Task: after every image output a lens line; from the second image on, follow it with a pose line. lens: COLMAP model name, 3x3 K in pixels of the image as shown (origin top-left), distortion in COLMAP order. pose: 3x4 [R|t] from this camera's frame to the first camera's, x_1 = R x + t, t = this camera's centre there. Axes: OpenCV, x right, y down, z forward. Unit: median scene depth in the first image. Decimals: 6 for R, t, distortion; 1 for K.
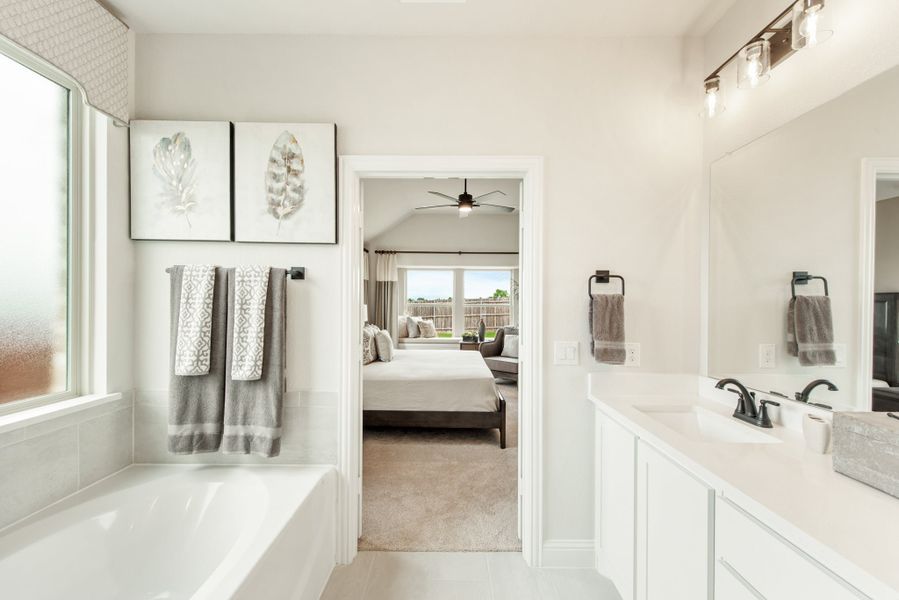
lens RADIAL K [[374.8, 0, 446.7], [0, 374.8, 304.0], [0, 0, 1]] dist [0.010286, -0.001356]
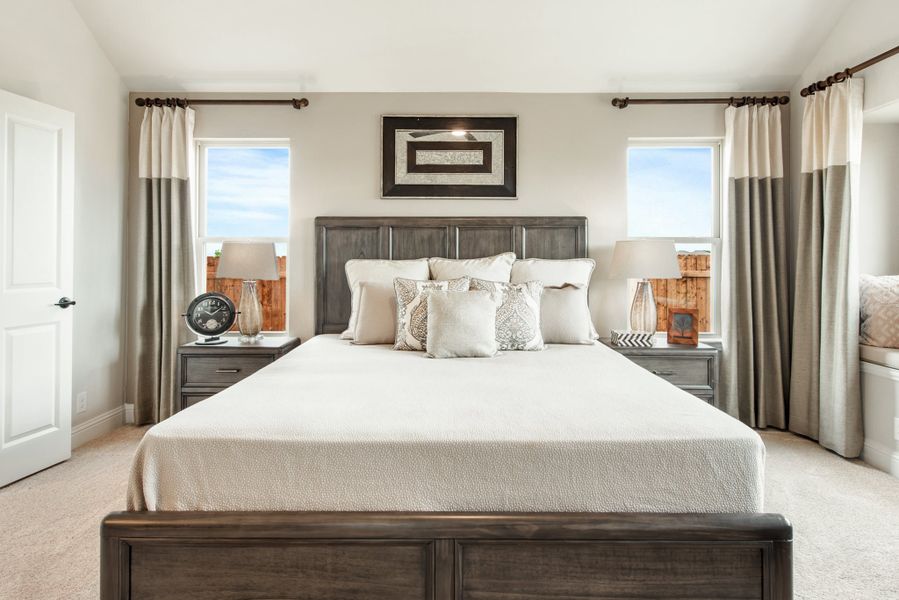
lens RADIAL K [[487.3, 0, 450.3], [0, 487.3, 259.0], [0, 0, 1]] dist [0.012456, -0.000995]
pose [[-0.004436, -0.013521, -0.999899, 0.279430], [-0.008689, 0.999871, -0.013482, 0.028567], [0.999952, 0.008629, -0.004553, 0.667073]]
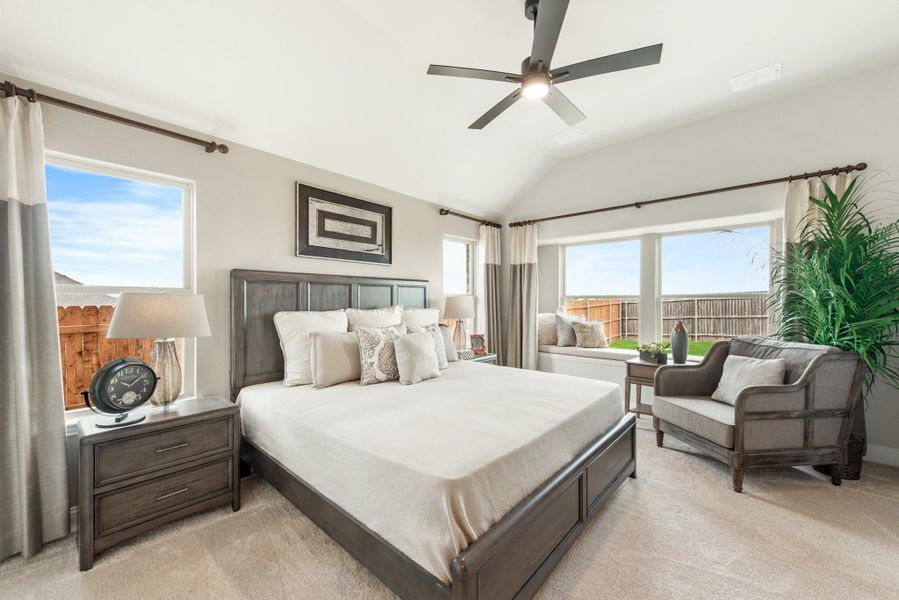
lens RADIAL K [[354.9, 0, 445.5], [0, 354.9, 304.4], [0, 0, 1]] dist [0.012506, 0.000370]
pose [[0.748226, -0.005046, -0.663425, 0.176763], [0.004442, 0.999987, -0.002597, 0.017067], [0.663429, -0.001003, 0.748238, 0.396093]]
